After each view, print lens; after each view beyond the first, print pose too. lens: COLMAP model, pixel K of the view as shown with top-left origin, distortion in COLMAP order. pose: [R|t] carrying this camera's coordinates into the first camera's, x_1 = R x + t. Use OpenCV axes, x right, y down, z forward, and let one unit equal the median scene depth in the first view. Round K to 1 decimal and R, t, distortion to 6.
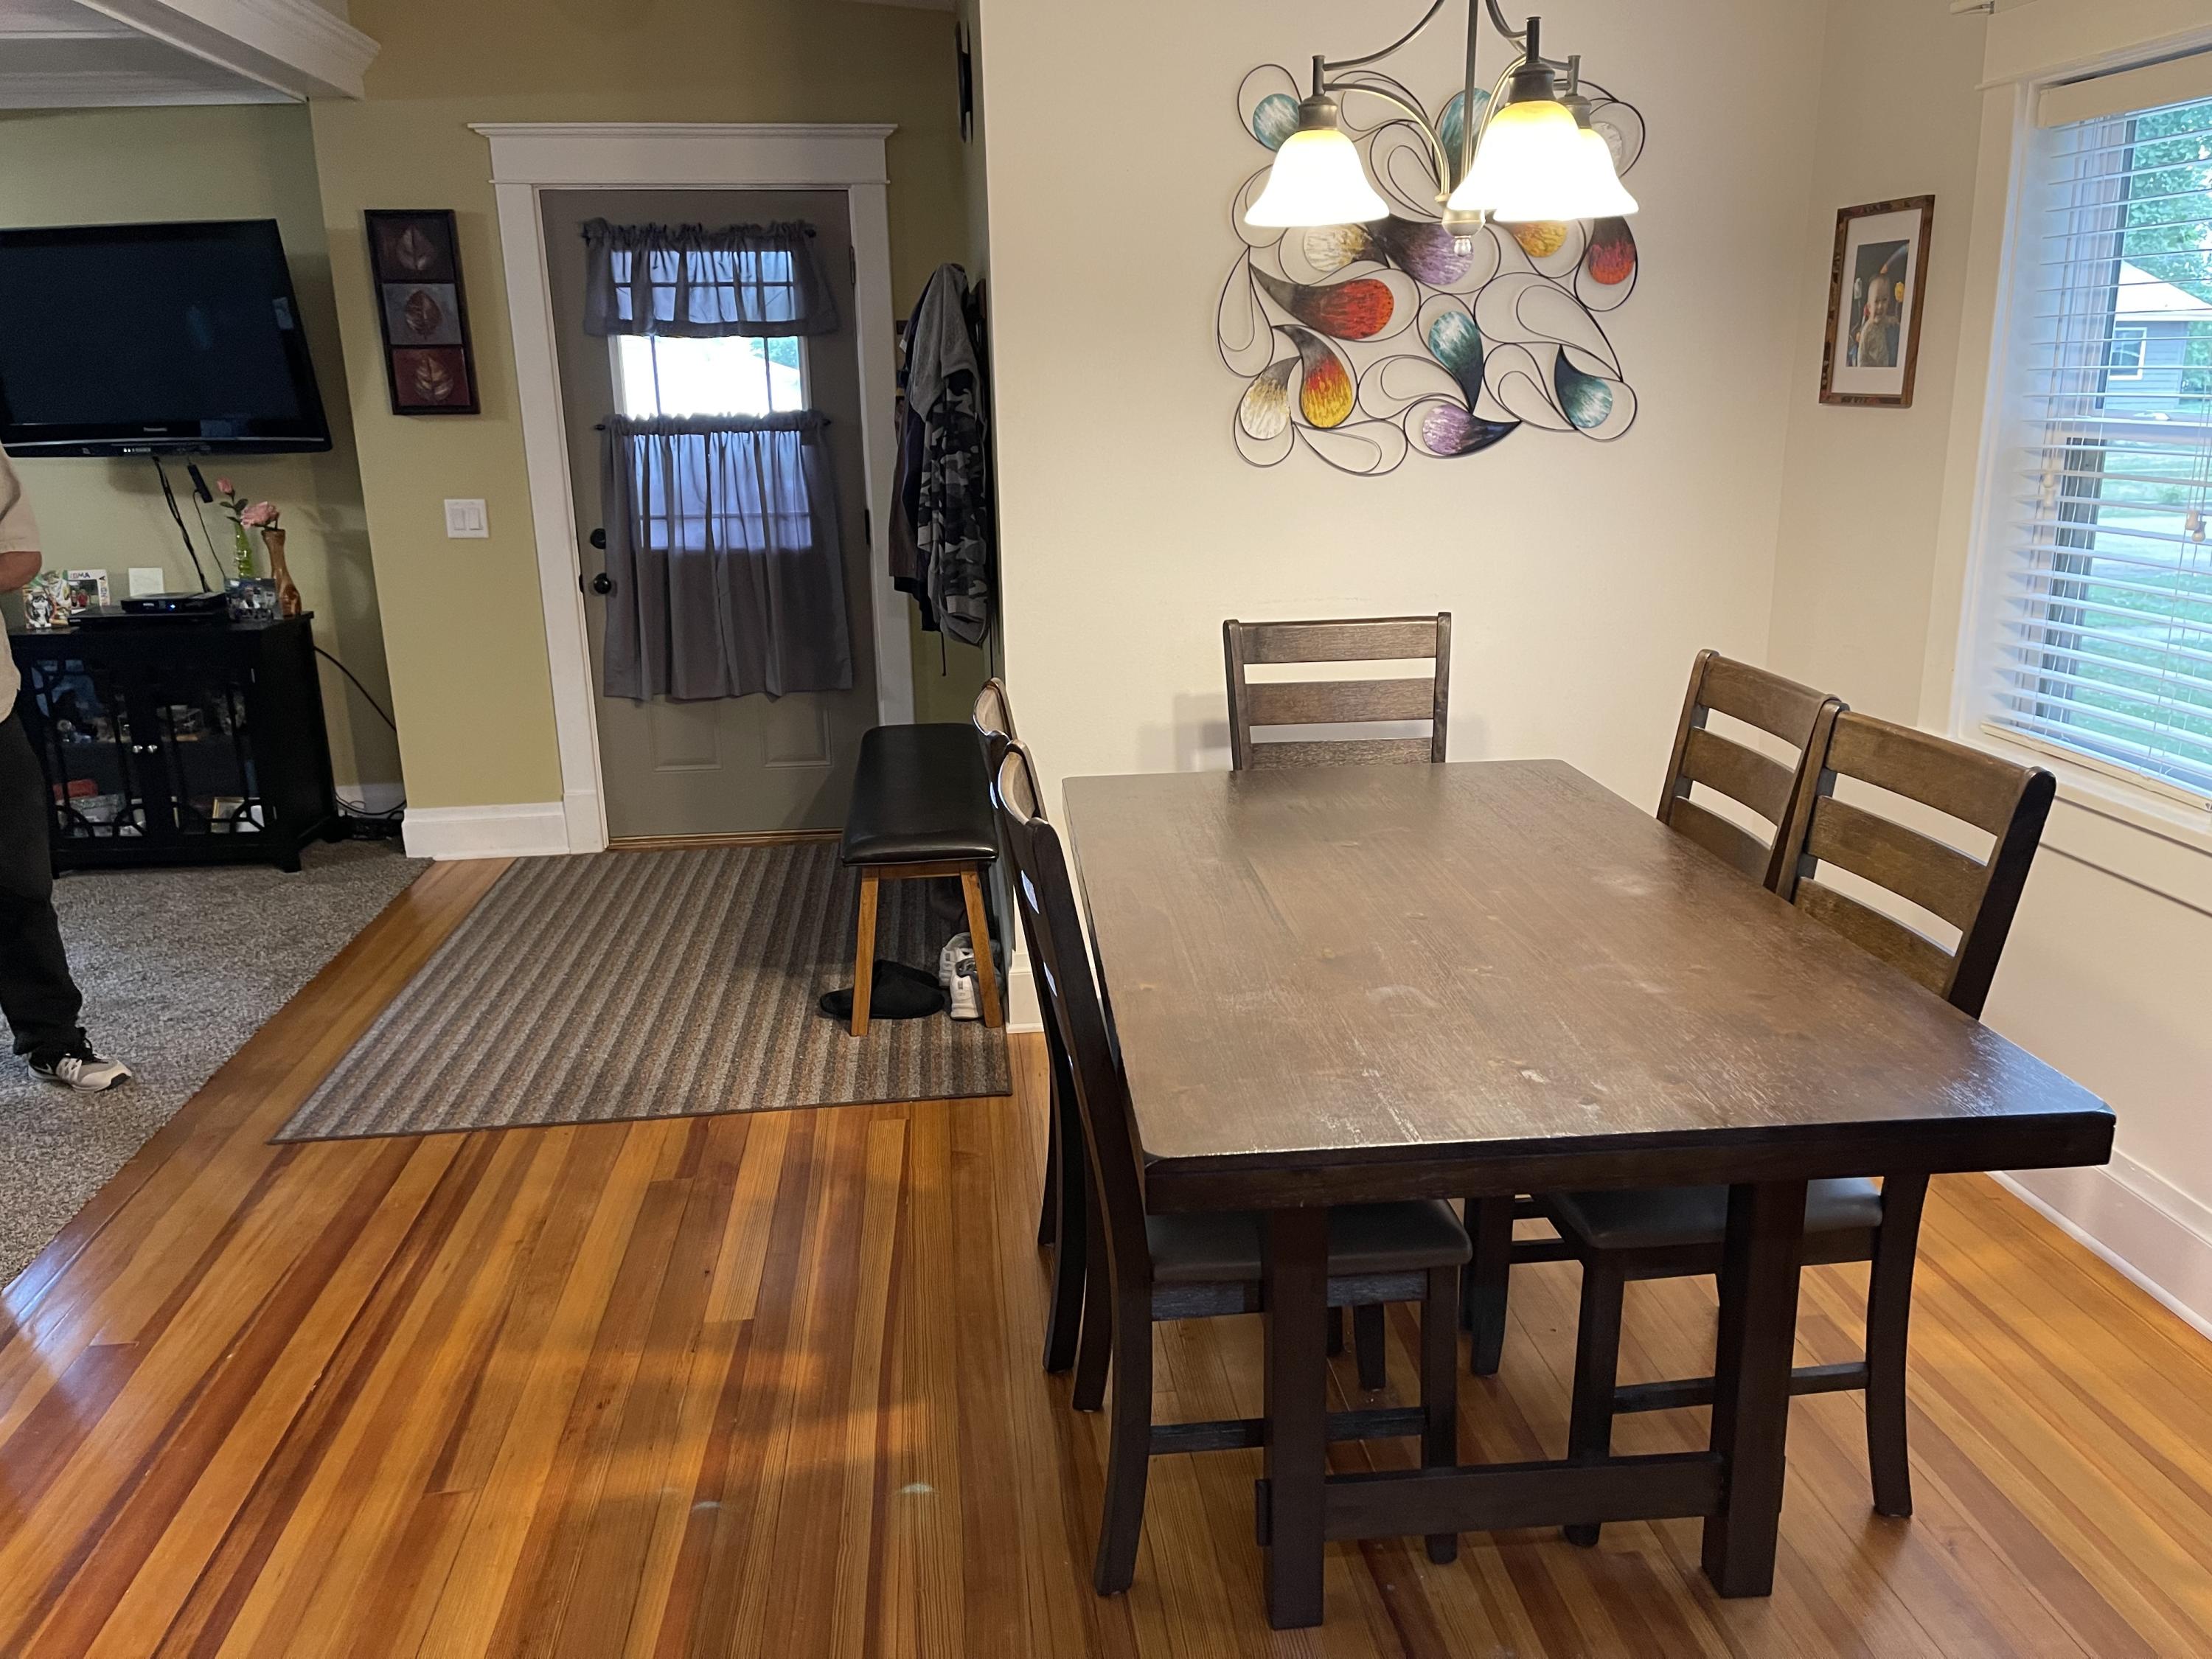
lens RADIAL K [[1683.5, 0, 1106.0], [0, 1683.5, 829.5], [0, 0, 1]] dist [0.070779, -0.093206]
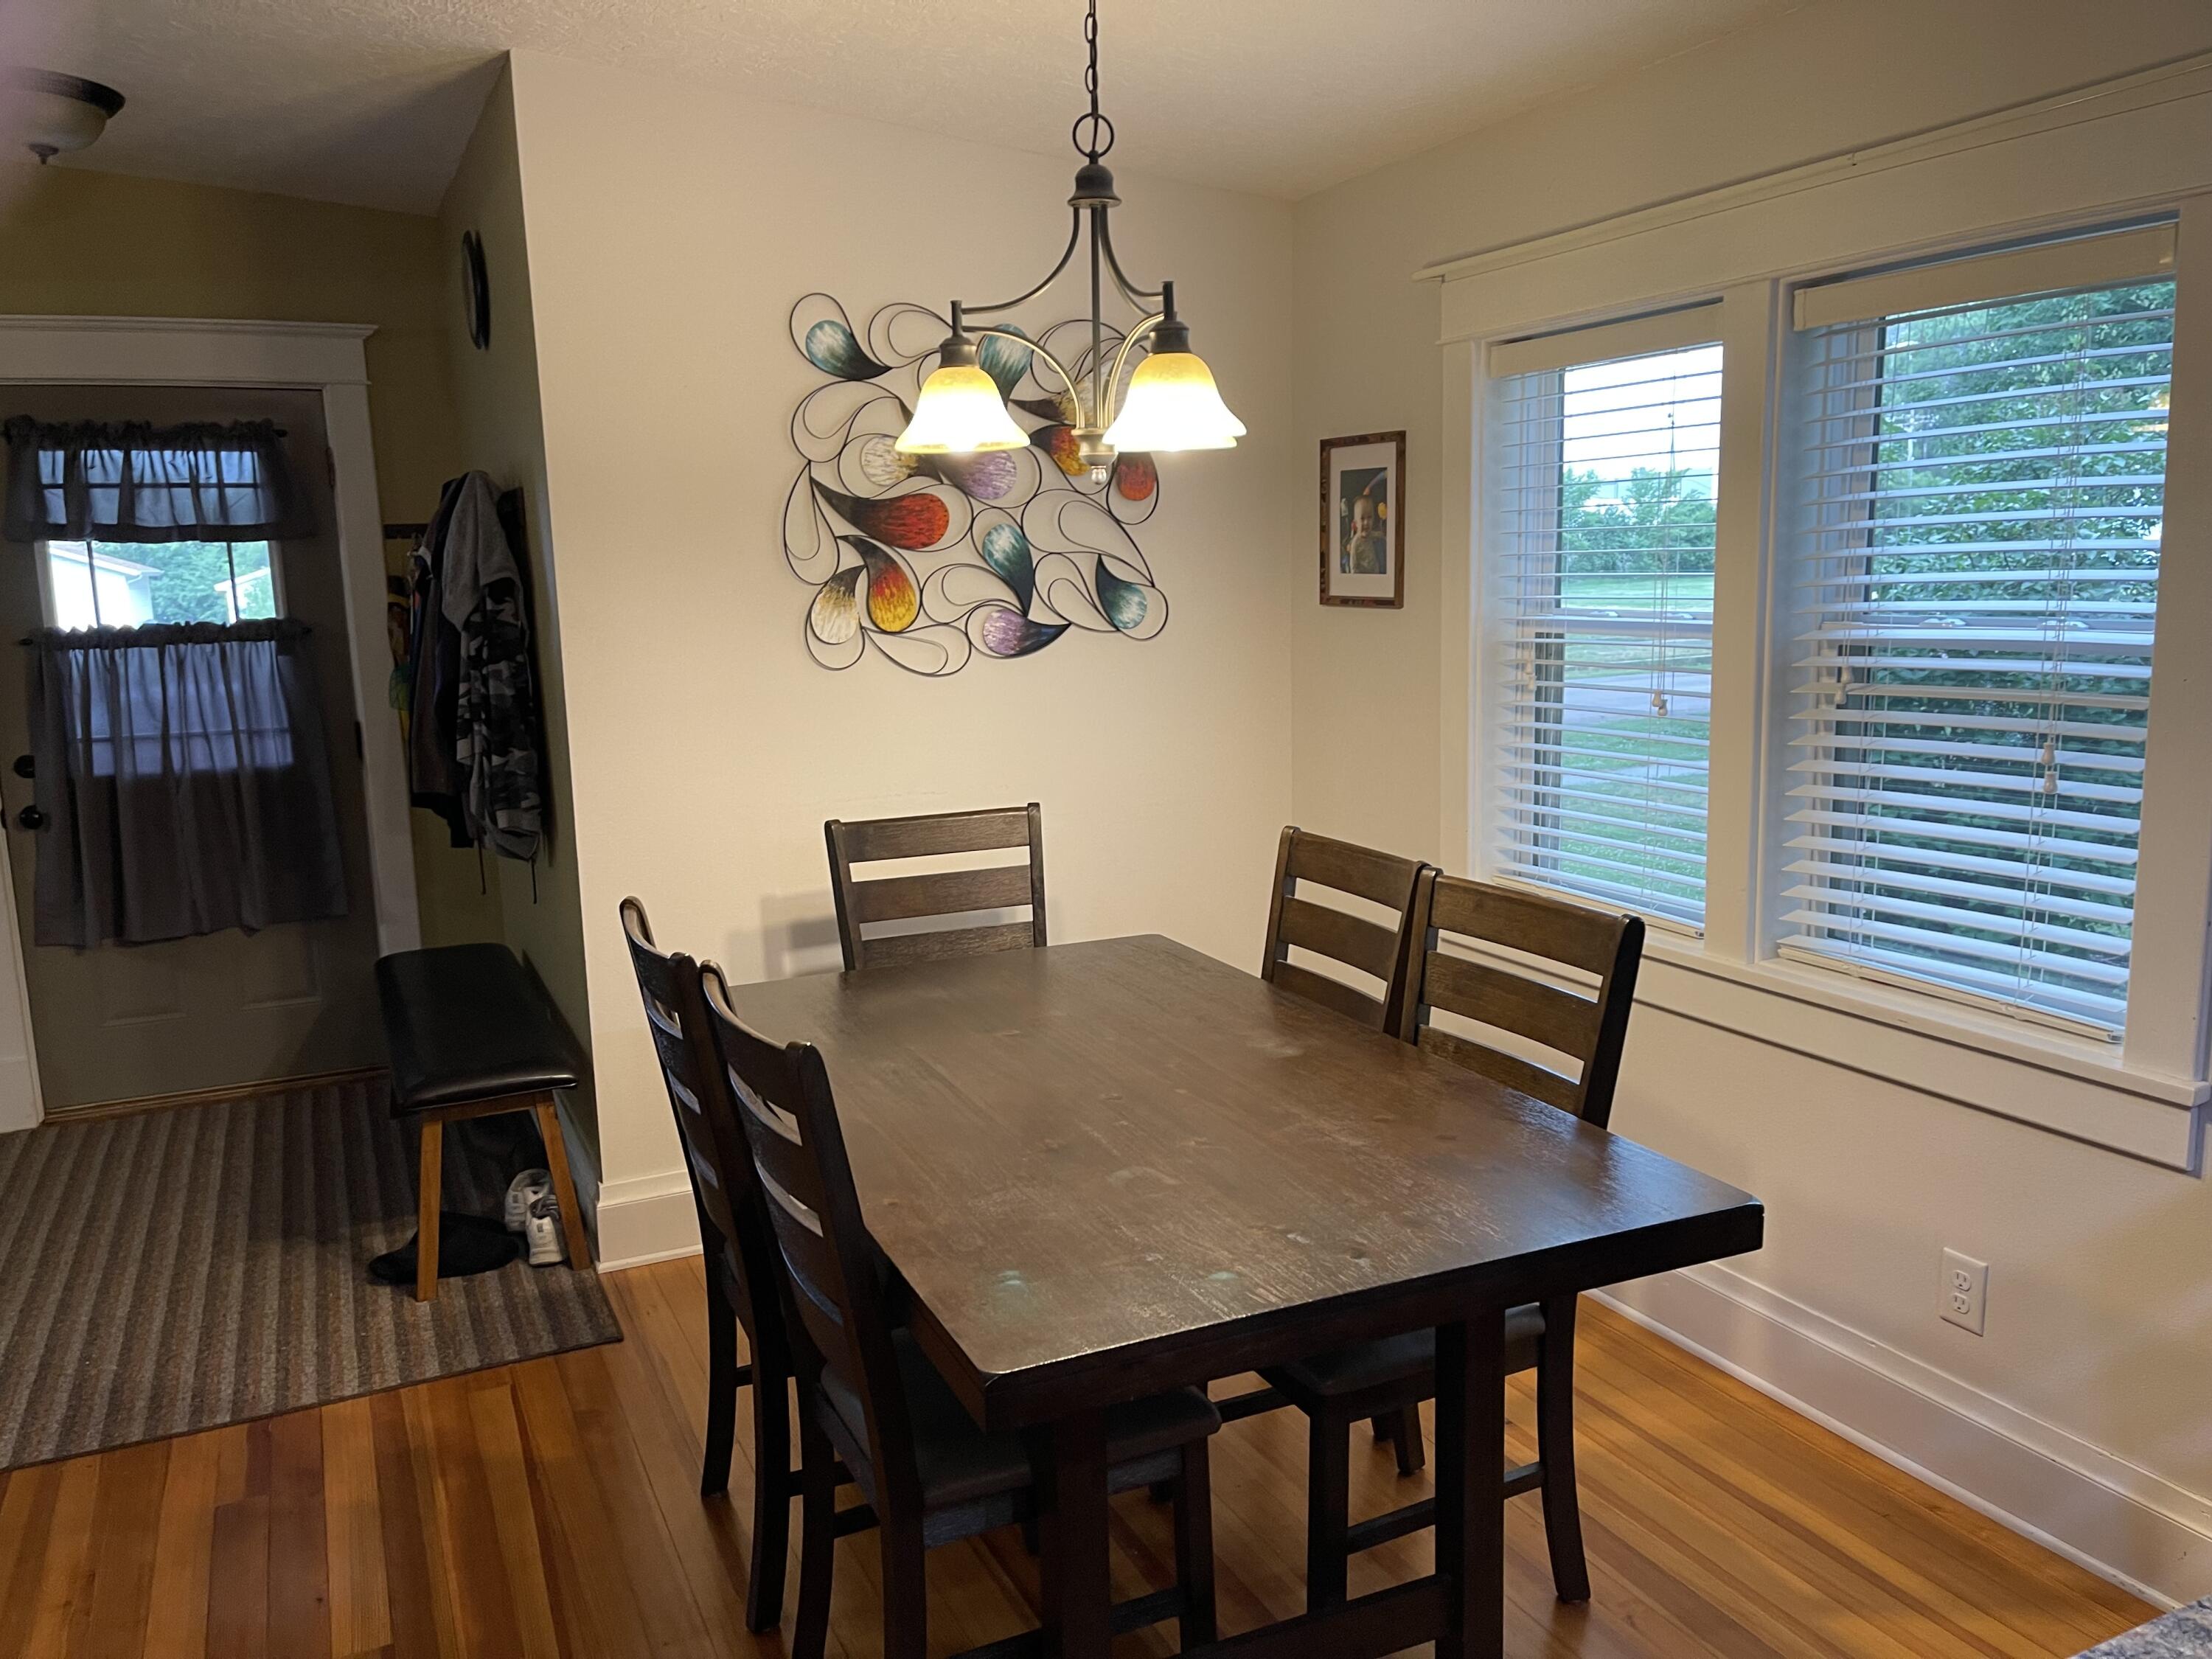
lens RADIAL K [[1669.1, 0, 1117.8], [0, 1669.1, 836.7], [0, 0, 1]] dist [0.087058, -0.117514]
pose [[0.944913, -0.058782, 0.322000, -0.080423], [0.092047, 0.991763, -0.089065, -0.009368], [-0.314112, 0.113798, 0.942541, 0.005042]]
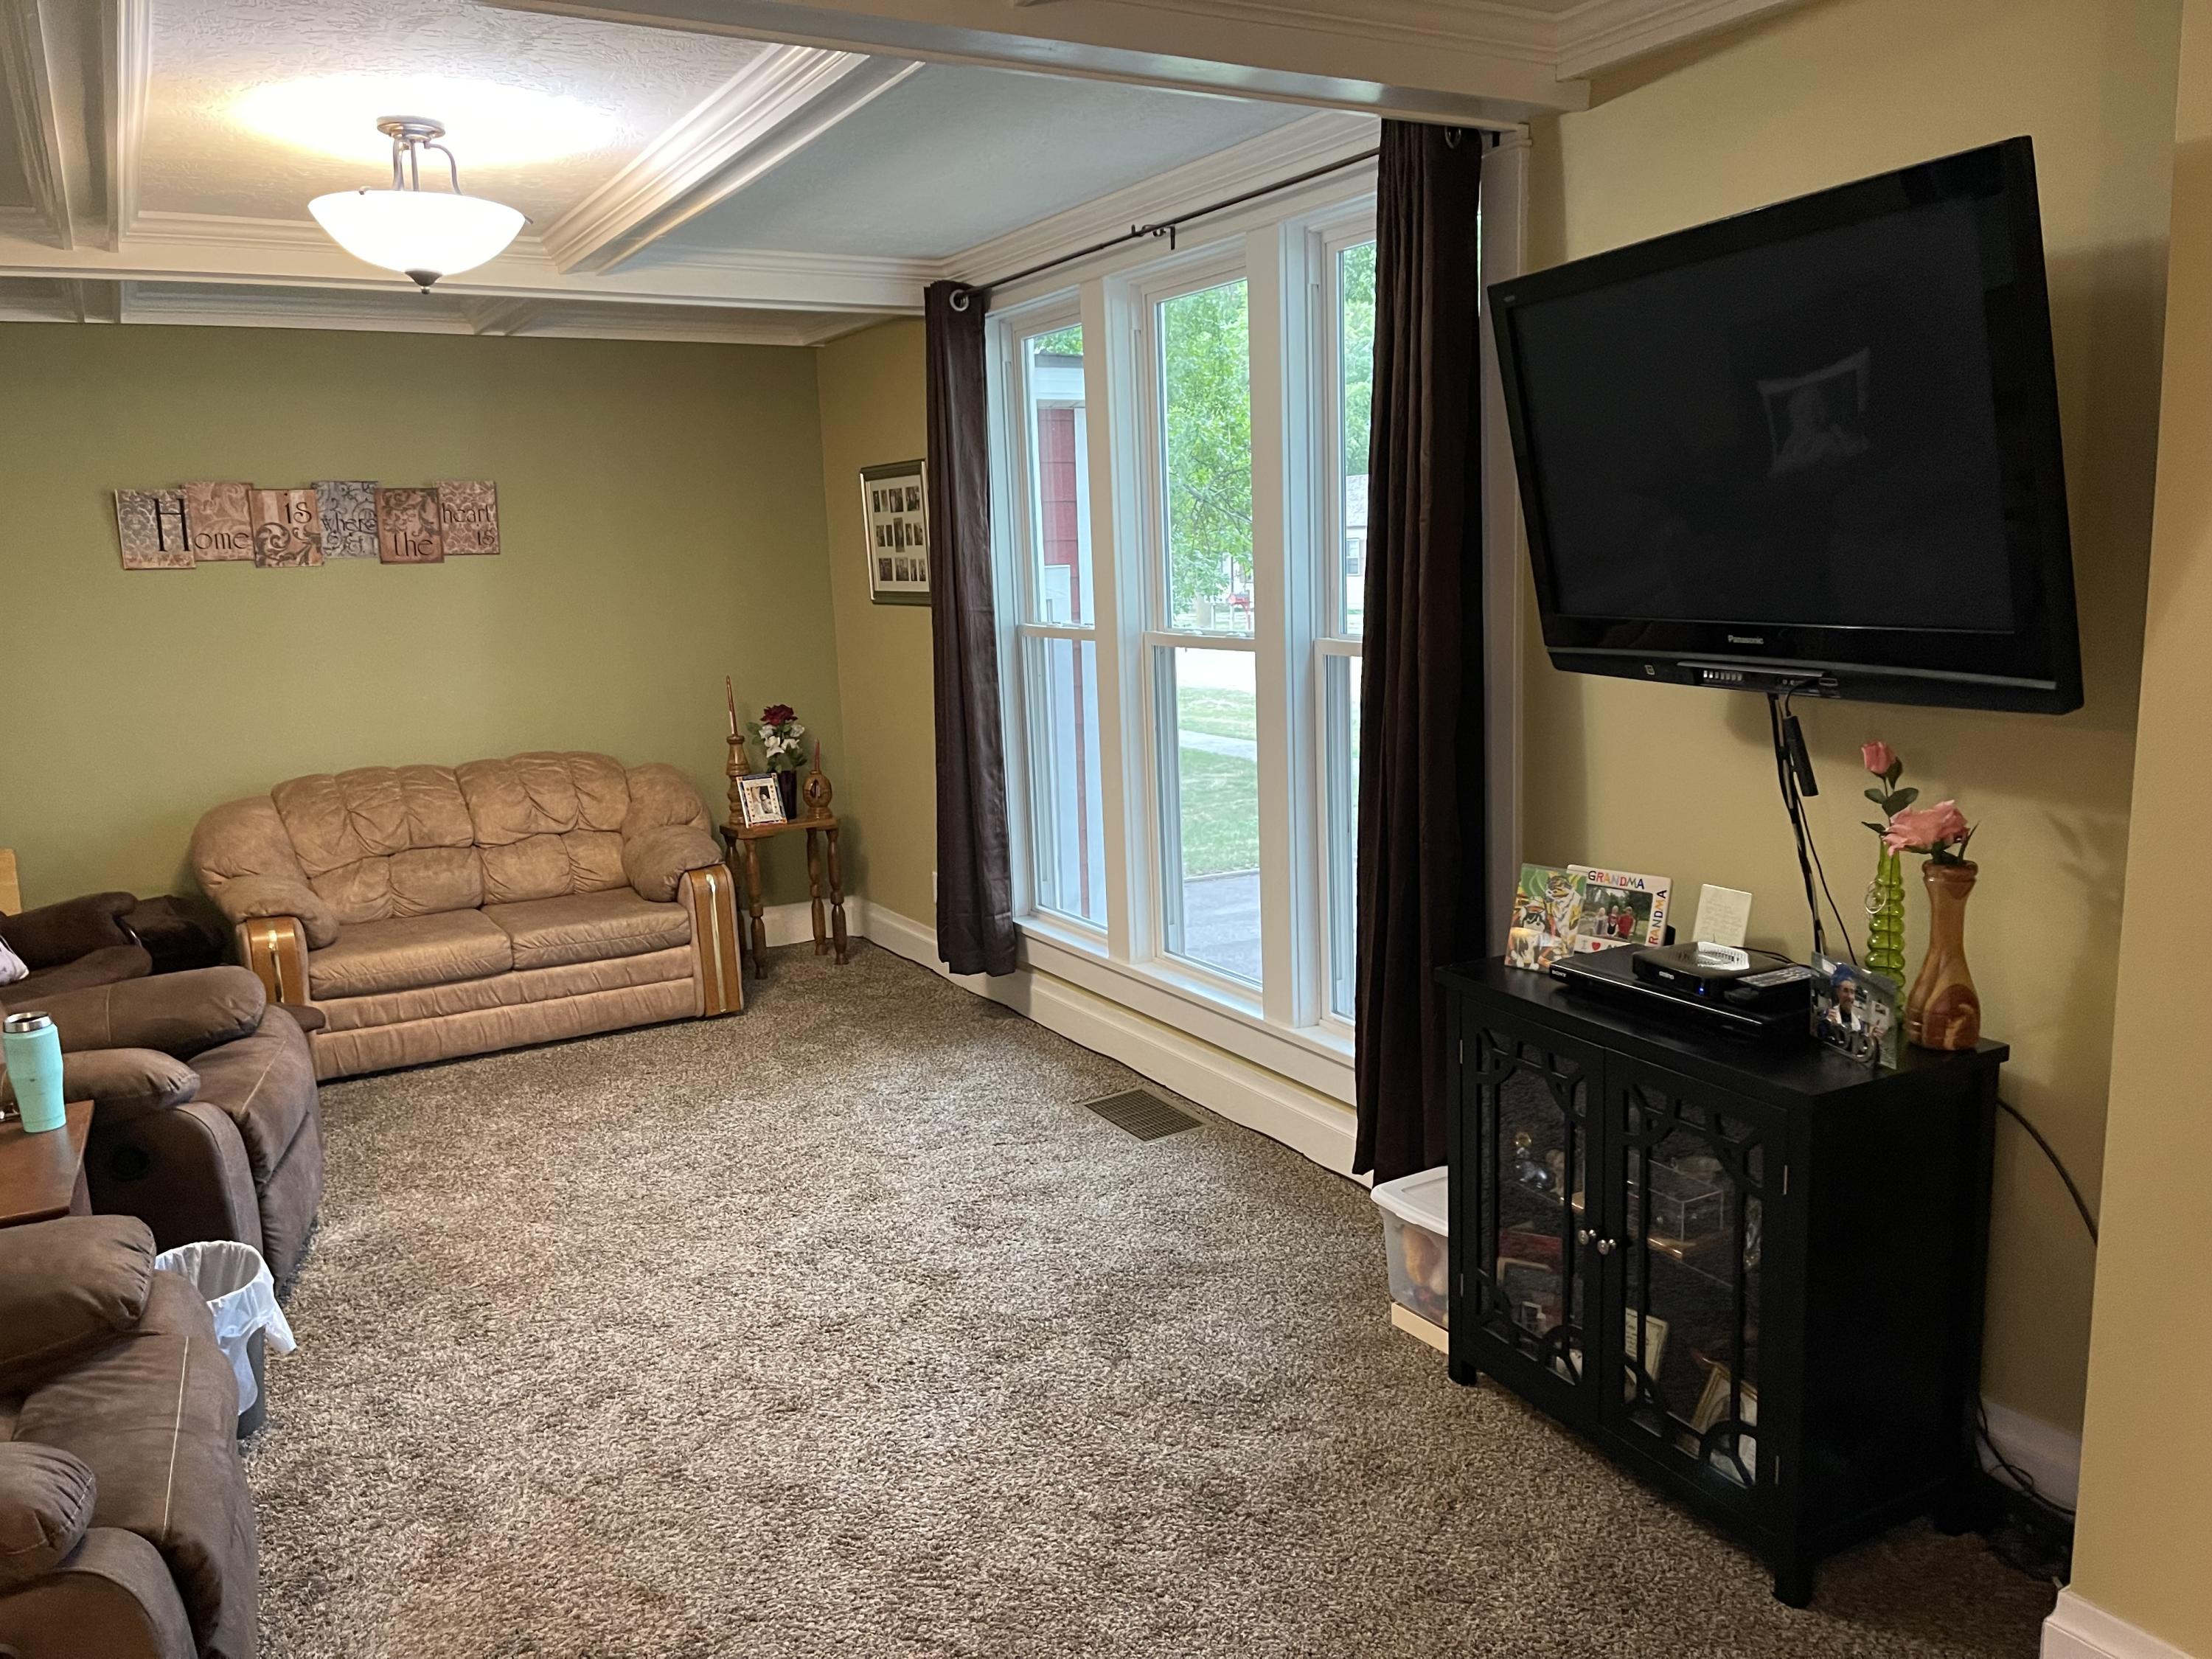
lens RADIAL K [[1683.5, 0, 1106.0], [0, 1683.5, 829.5], [0, 0, 1]] dist [0.070779, -0.093206]
pose [[0.414942, 0.156388, -0.896307, -0.261812], [-0.212228, 0.974579, 0.071795, -0.248434], [0.884750, 0.160431, 0.437584, 0.885945]]
